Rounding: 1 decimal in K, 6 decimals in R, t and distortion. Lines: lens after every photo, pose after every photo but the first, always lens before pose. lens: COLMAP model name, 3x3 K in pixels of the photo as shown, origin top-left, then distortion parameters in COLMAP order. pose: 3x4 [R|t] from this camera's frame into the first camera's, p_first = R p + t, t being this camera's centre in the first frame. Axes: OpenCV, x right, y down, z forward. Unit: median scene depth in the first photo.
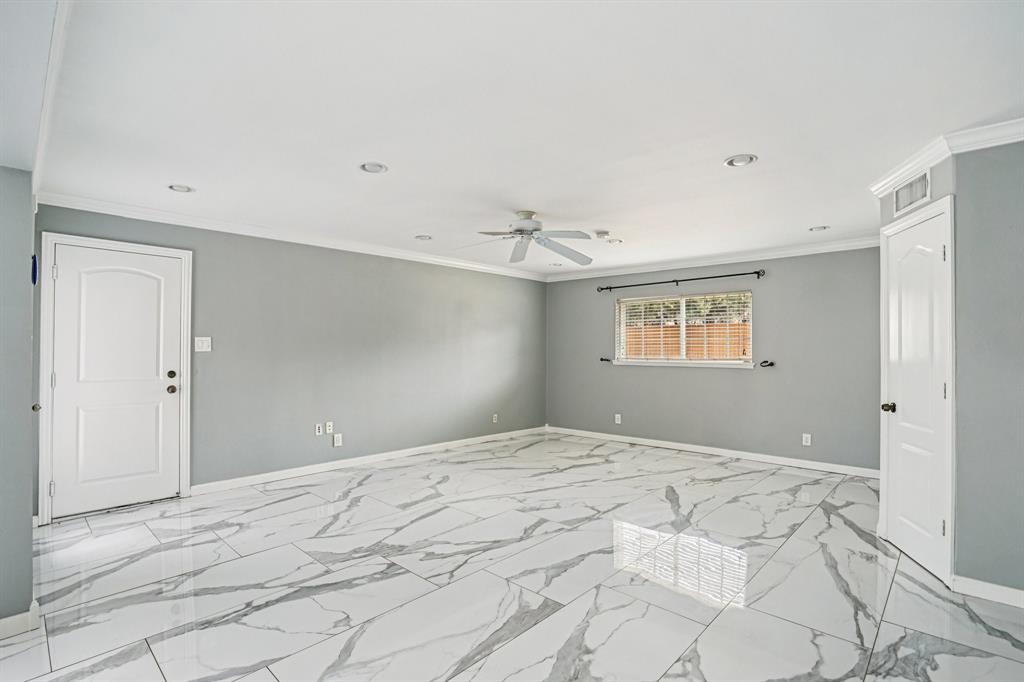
lens RADIAL K [[492.5, 0, 514.9], [0, 492.5, 346.9], [0, 0, 1]] dist [-0.018135, 0.001857]
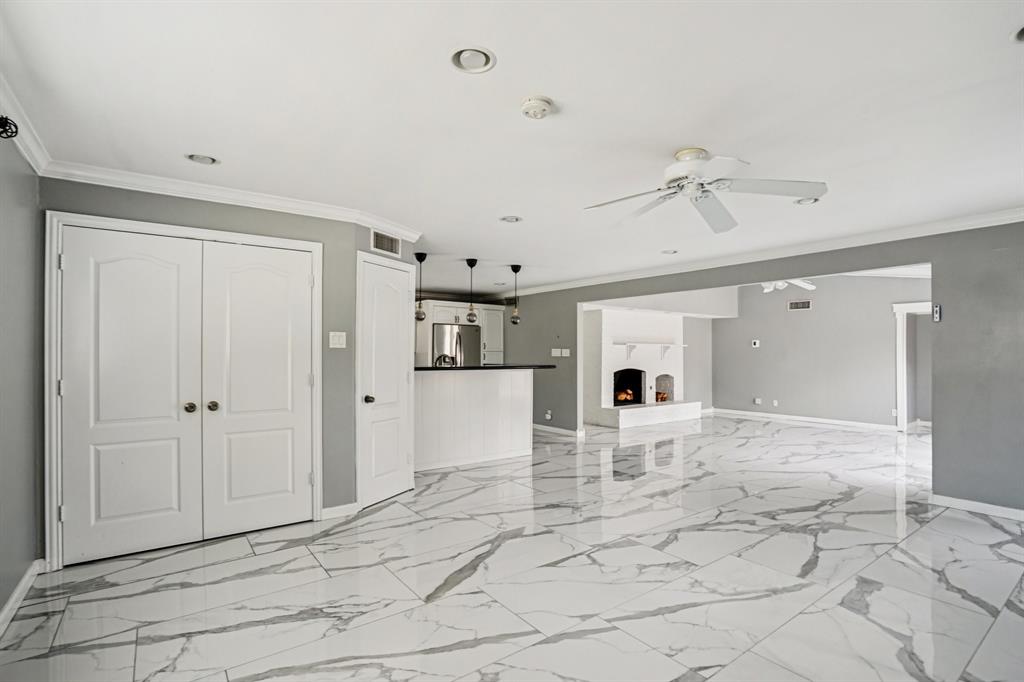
lens RADIAL K [[492.5, 0, 514.9], [0, 492.5, 346.9], [0, 0, 1]] dist [-0.018135, 0.001857]
pose [[-0.982486, -0.004913, 0.186272, 0.158359], [-0.008440, 0.999800, -0.018148, 0.011753], [-0.186146, -0.019403, -0.982331, 2.031390]]
